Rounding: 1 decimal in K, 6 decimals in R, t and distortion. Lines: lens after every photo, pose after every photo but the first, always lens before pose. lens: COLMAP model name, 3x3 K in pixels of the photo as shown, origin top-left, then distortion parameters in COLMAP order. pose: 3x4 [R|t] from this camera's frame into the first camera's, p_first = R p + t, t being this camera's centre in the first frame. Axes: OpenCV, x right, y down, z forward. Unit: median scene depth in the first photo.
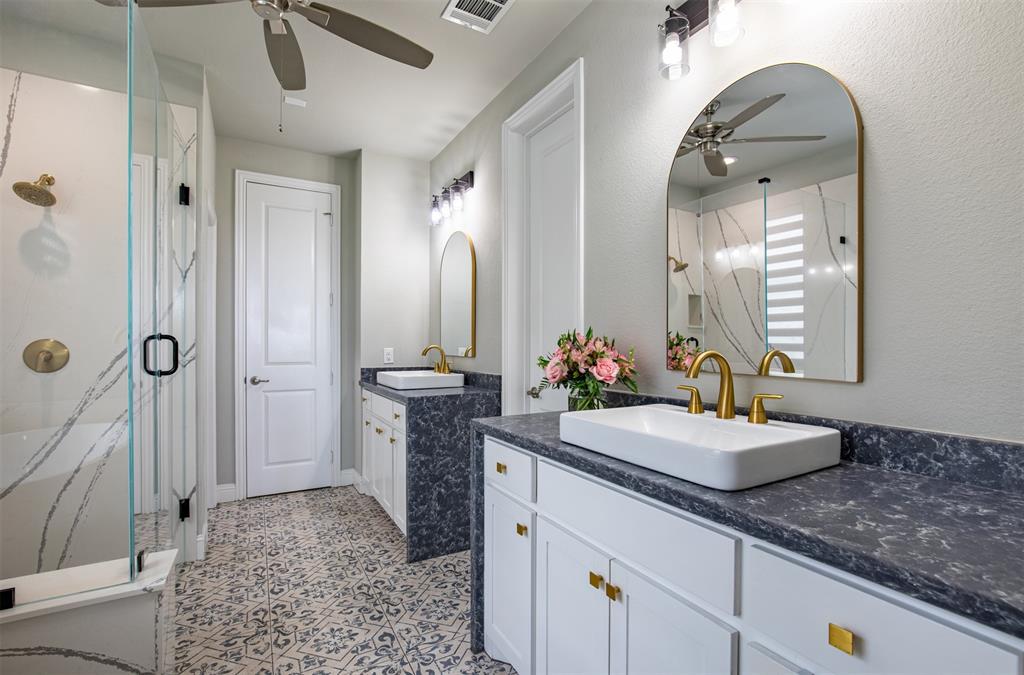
lens RADIAL K [[469.5, 0, 513.6], [0, 469.5, 336.5], [0, 0, 1]] dist [-0.032103, 0.002770]
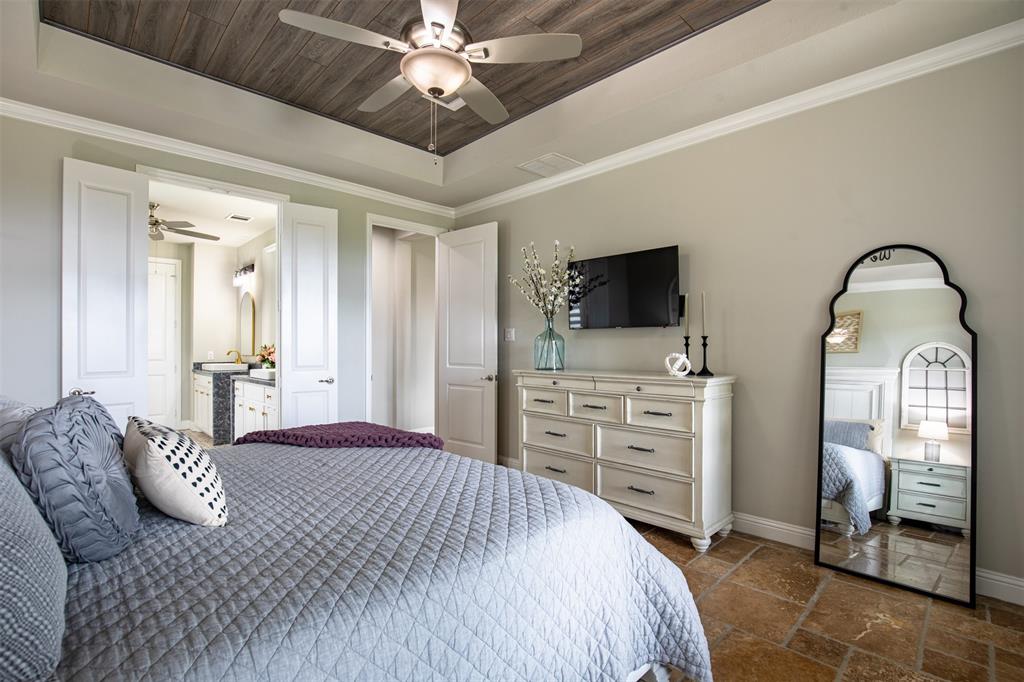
lens RADIAL K [[469.5, 0, 510.4], [0, 469.5, 343.9], [0, 0, 1]] dist [-0.032103, 0.002770]
pose [[0.968227, 0.000099, 0.250075, 0.490461], [-0.000028, 1.000000, -0.000286, -0.006940], [-0.250075, 0.000270, 0.968227, -1.239515]]
